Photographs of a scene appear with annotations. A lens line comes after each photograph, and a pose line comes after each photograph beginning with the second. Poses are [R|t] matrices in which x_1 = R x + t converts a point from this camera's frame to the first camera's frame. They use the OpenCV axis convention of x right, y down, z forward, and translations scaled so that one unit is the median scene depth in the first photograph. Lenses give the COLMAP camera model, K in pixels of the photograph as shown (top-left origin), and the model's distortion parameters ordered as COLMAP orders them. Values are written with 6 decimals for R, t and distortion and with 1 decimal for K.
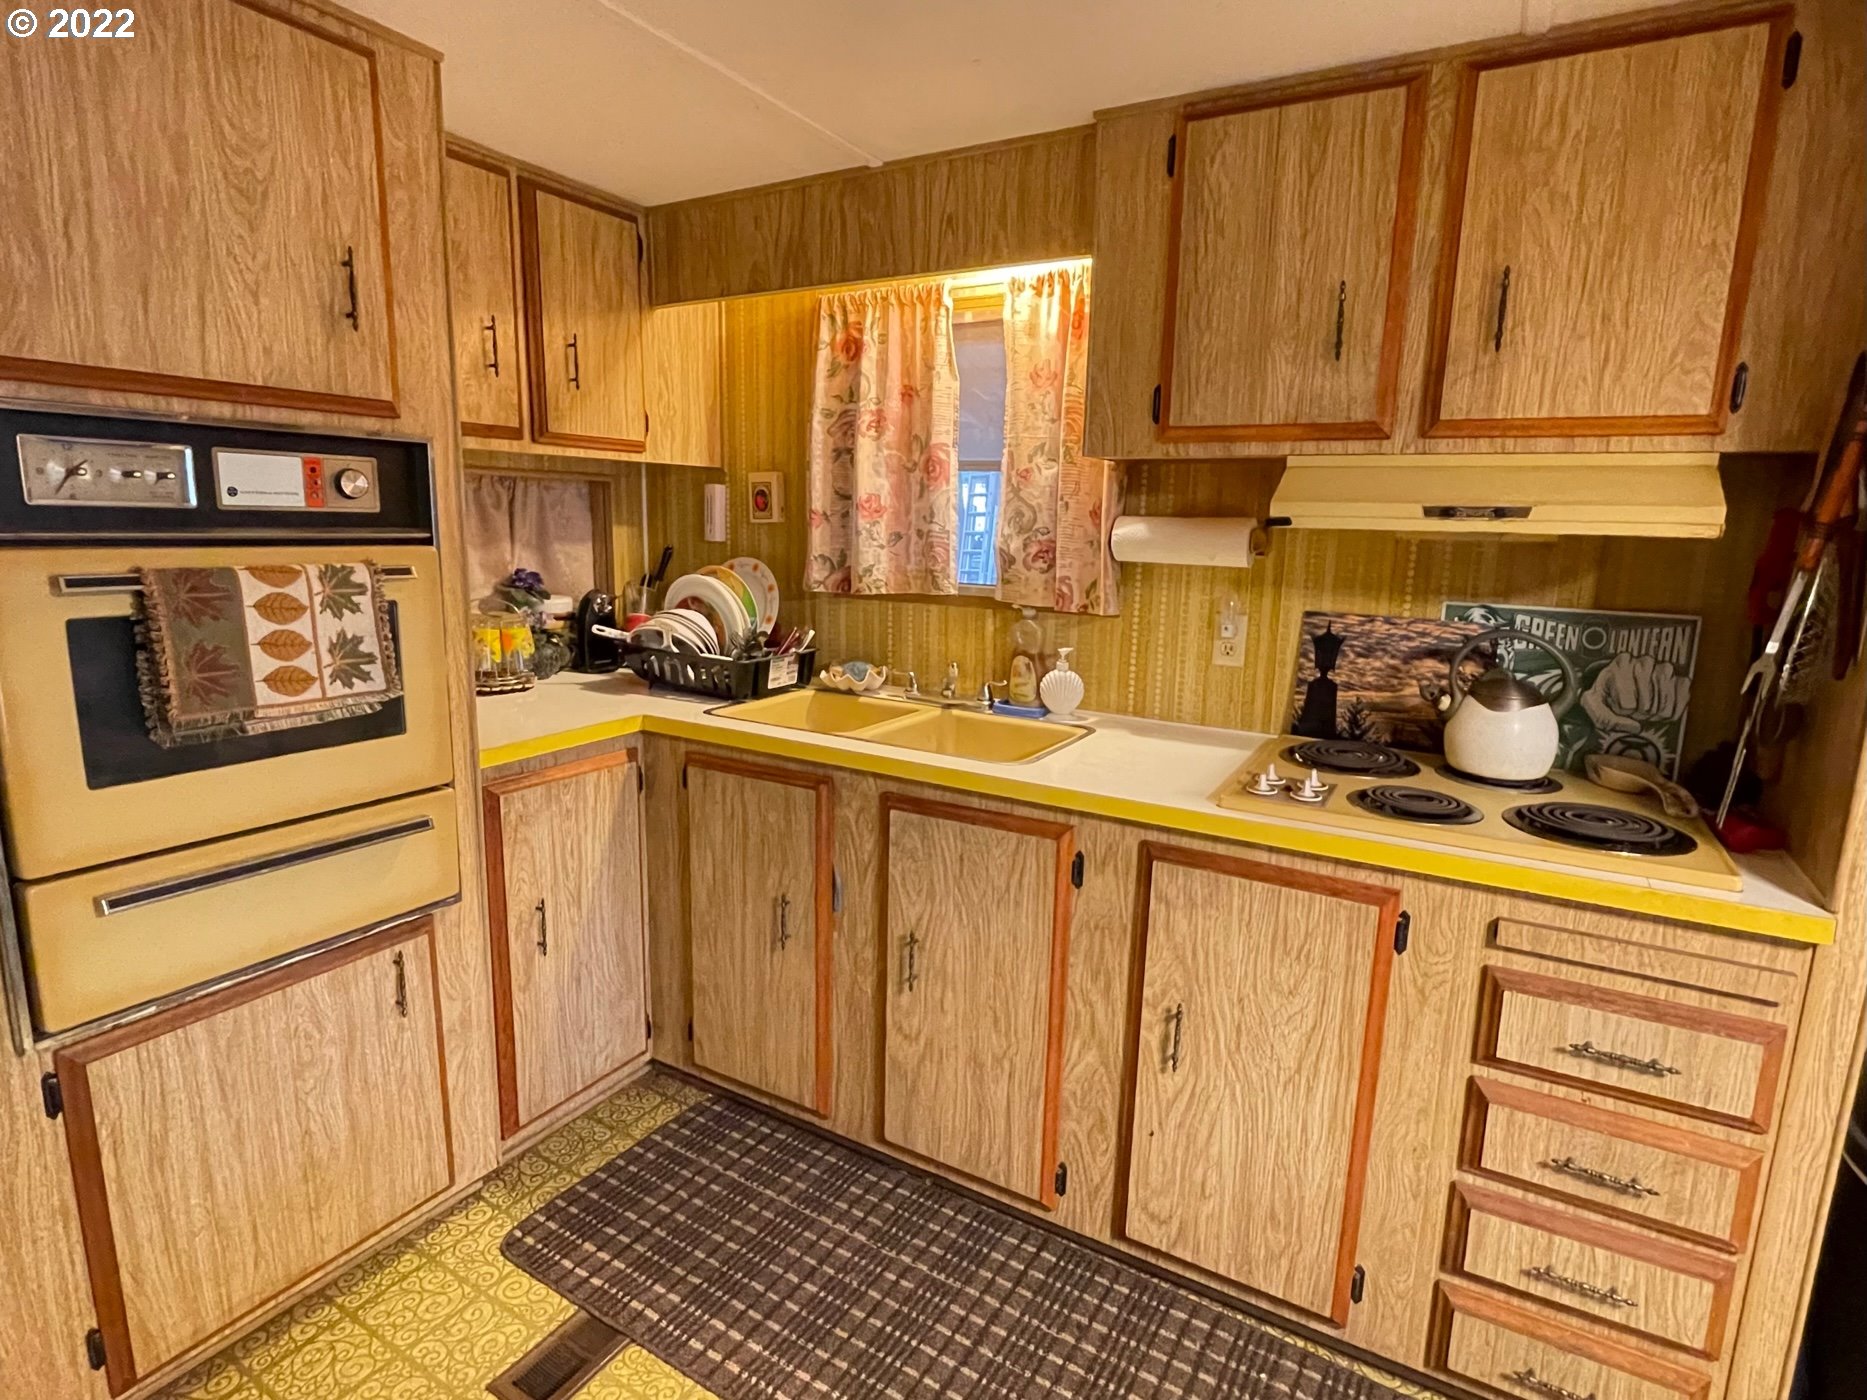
lens RADIAL K [[982.6, 0, 932.4], [0, 982.6, 698.2], [0, 0, 1]] dist [-0.000763, -0.000349]
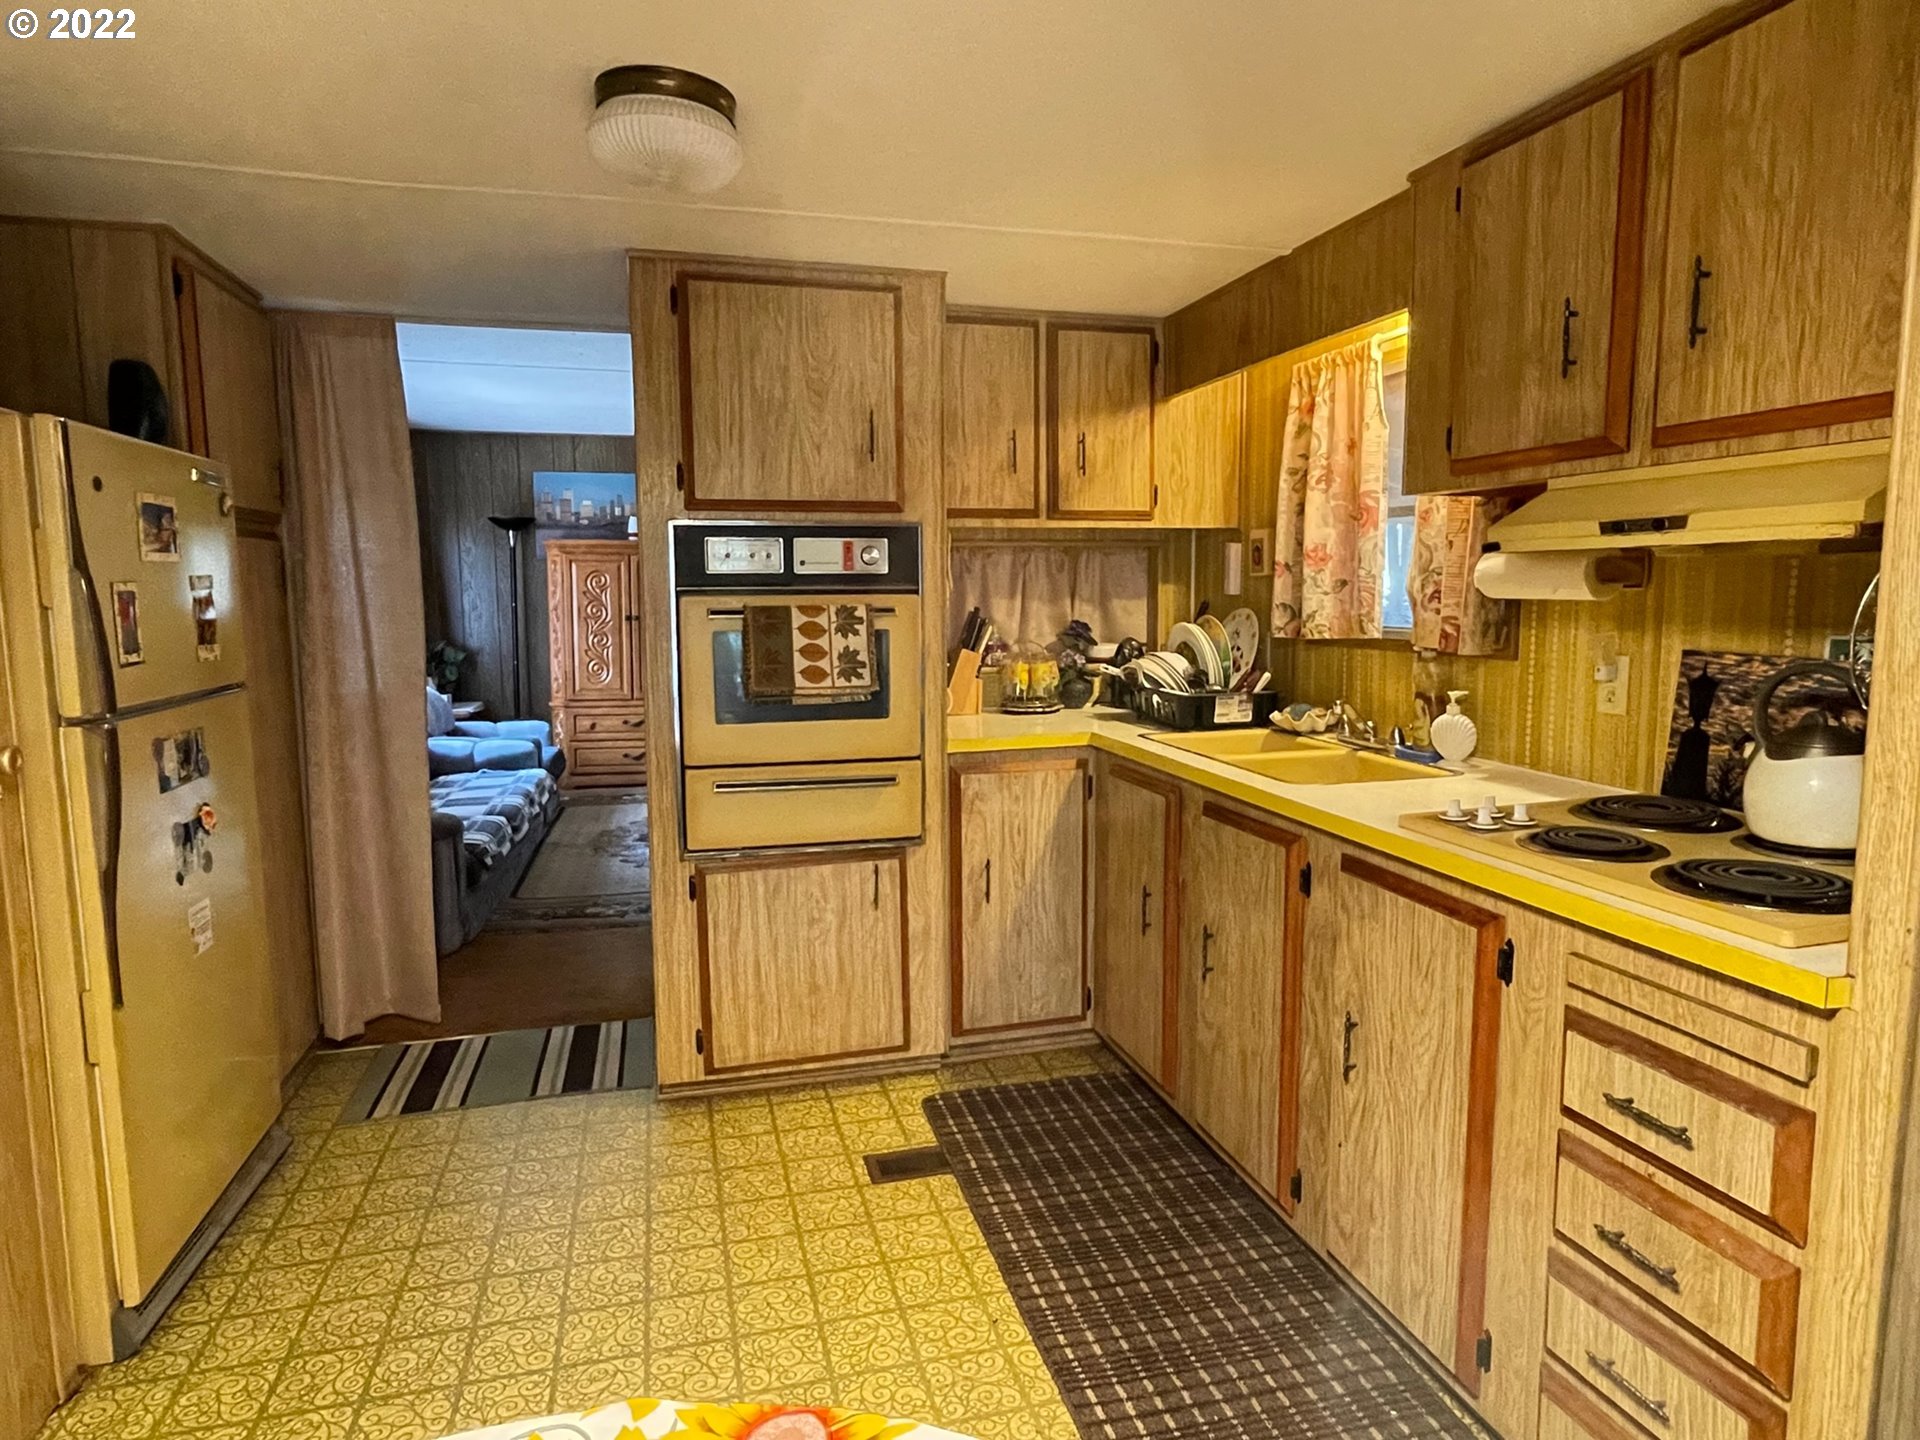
lens RADIAL K [[1164.8, 0, 962.6], [0, 1164.8, 721.5], [0, 0, 1]] dist [-0.002909, 0.000695]
pose [[0.703887, 0.051167, -0.708466, 0.760954], [-0.103663, 0.994123, -0.031196, 0.080292], [0.702706, 0.095401, 0.705055, -0.170898]]
